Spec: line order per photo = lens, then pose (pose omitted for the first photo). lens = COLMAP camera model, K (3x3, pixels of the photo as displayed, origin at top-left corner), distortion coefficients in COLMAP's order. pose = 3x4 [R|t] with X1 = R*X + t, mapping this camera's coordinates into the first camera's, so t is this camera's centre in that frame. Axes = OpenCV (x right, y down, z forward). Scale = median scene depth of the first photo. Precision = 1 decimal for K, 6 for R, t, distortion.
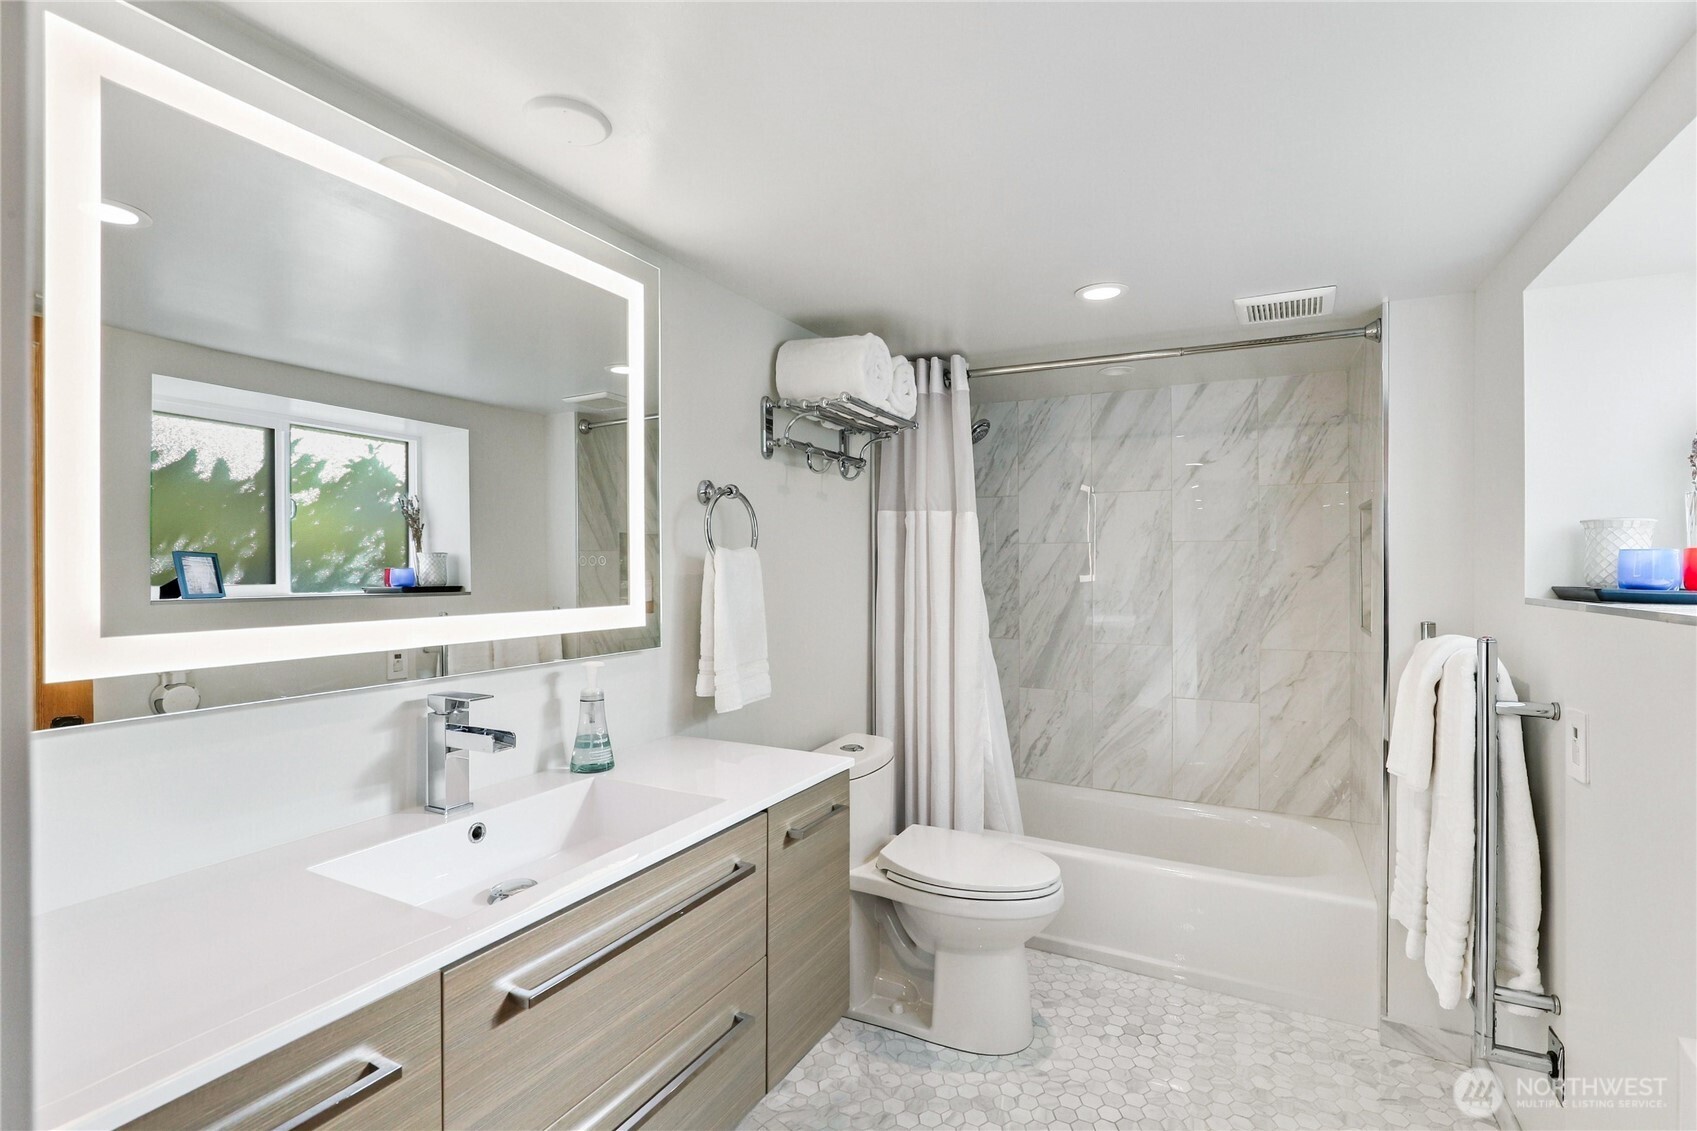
lens RADIAL K [[781.7, 0, 848.5], [0, 781.7, 565.5], [0, 0, 1]] dist [-0.004722, -0.000232]
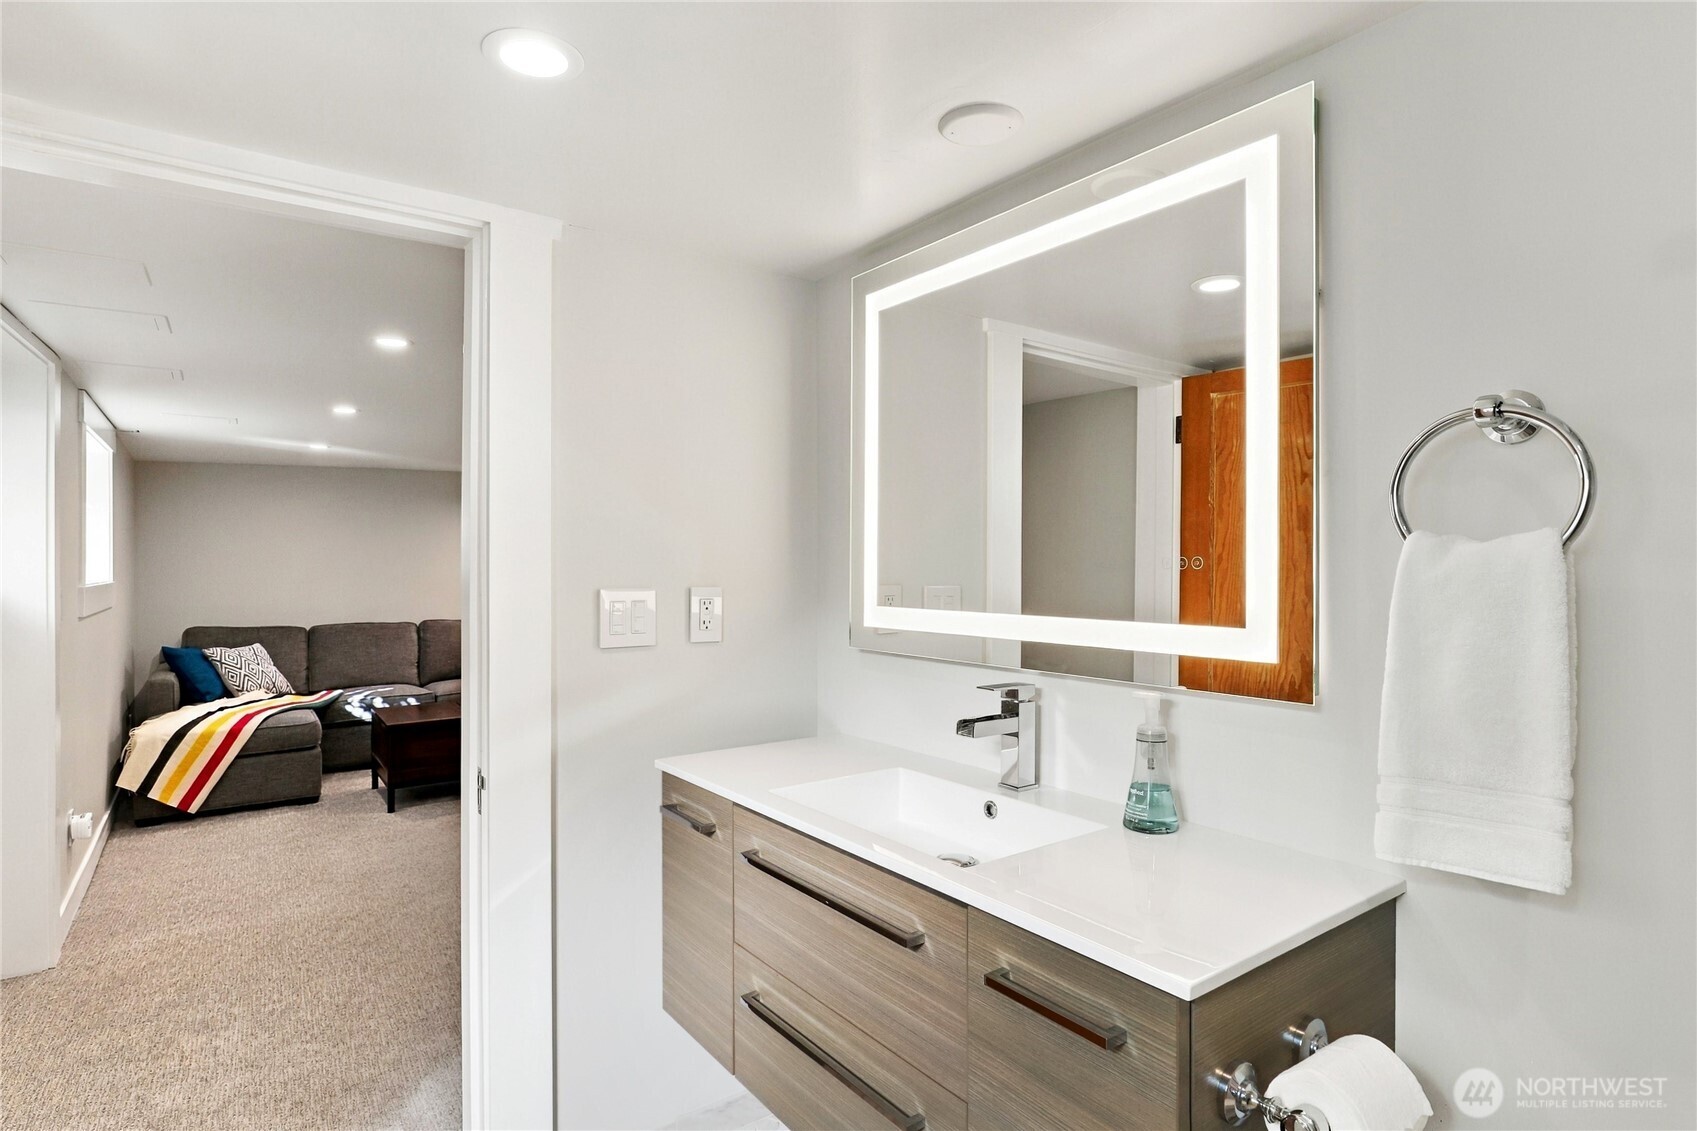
lens RADIAL K [[934.5, 0, 867.3], [0, 934.5, 562.5], [0, 0, 1]] dist [-0.019472, 0.000022]
pose [[-0.444701, -0.001263, -0.895678, 0.754280], [0.001148, 0.999997, -0.001980, -0.006600], [0.895679, -0.001908, -0.444698, 1.372791]]
